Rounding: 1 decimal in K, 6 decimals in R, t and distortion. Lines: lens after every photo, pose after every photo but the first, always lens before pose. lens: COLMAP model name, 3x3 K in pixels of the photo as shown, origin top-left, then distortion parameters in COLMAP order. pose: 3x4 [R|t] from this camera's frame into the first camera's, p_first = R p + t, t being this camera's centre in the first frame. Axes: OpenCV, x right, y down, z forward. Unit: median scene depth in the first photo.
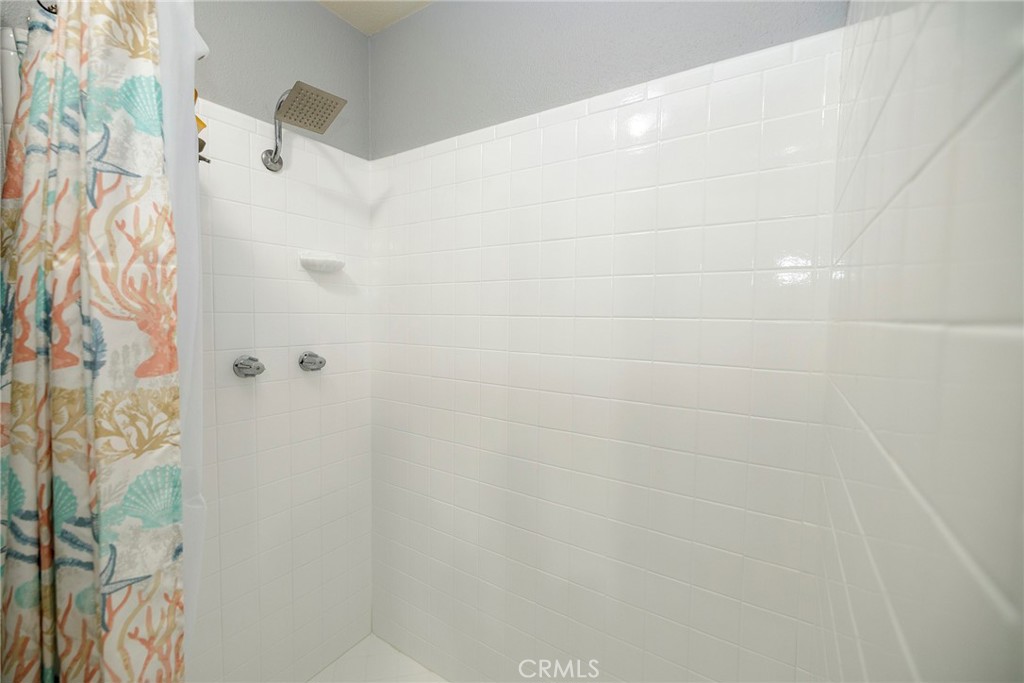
lens RADIAL K [[426.7, 0, 506.2], [0, 426.7, 335.6], [0, 0, 1]] dist [-0.001330, -0.000621]
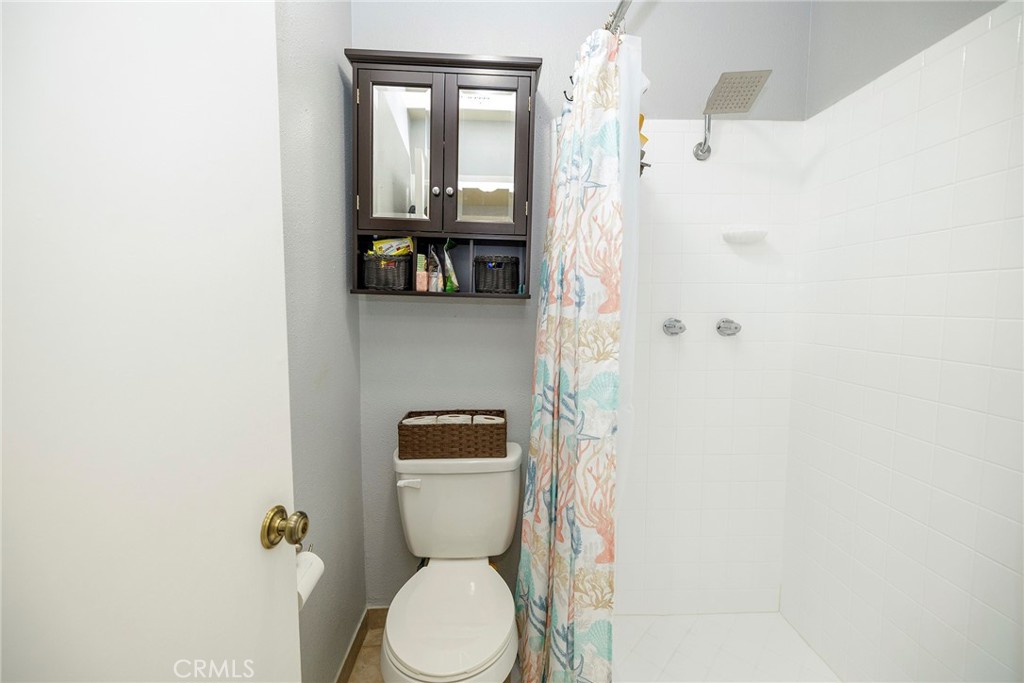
lens RADIAL K [[426.7, 0, 506.2], [0, 426.7, 335.6], [0, 0, 1]] dist [-0.001330, -0.000621]
pose [[0.572133, 0.051845, -0.818521, 0.252298], [-0.035447, 0.998631, 0.038476, 0.133216], [0.819394, 0.007000, 0.573187, -0.204460]]
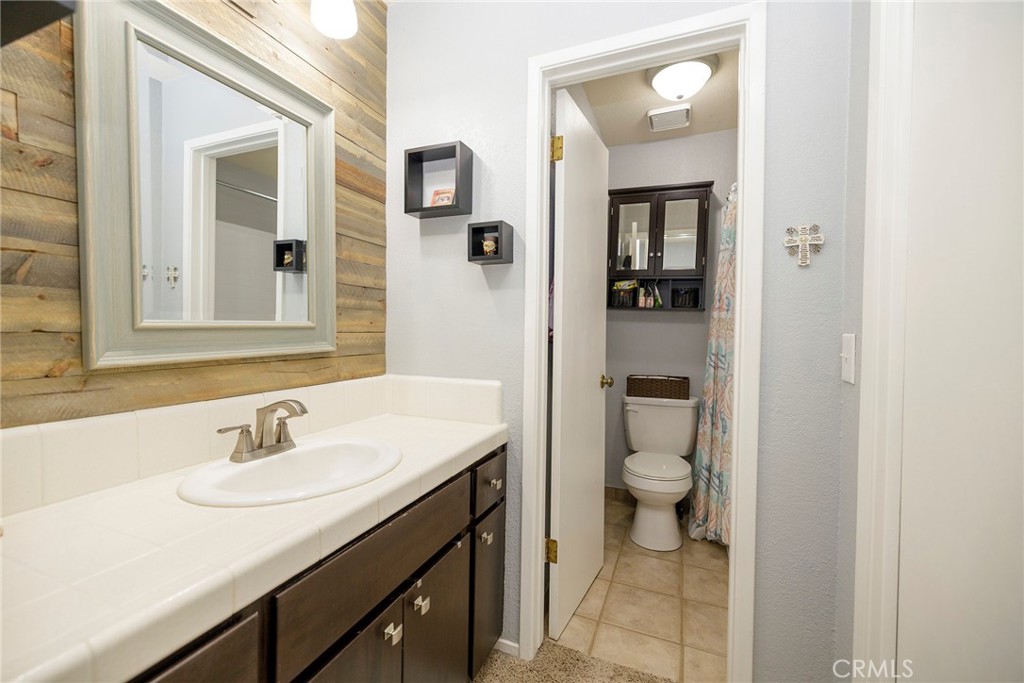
lens RADIAL K [[426.7, 0, 506.2], [0, 426.7, 335.6], [0, 0, 1]] dist [-0.001330, -0.000621]
pose [[0.185104, 0.002292, -0.982716, 2.045725], [-0.060767, 0.998110, -0.009119, 0.400862], [0.980838, 0.061405, 0.184894, -1.358564]]
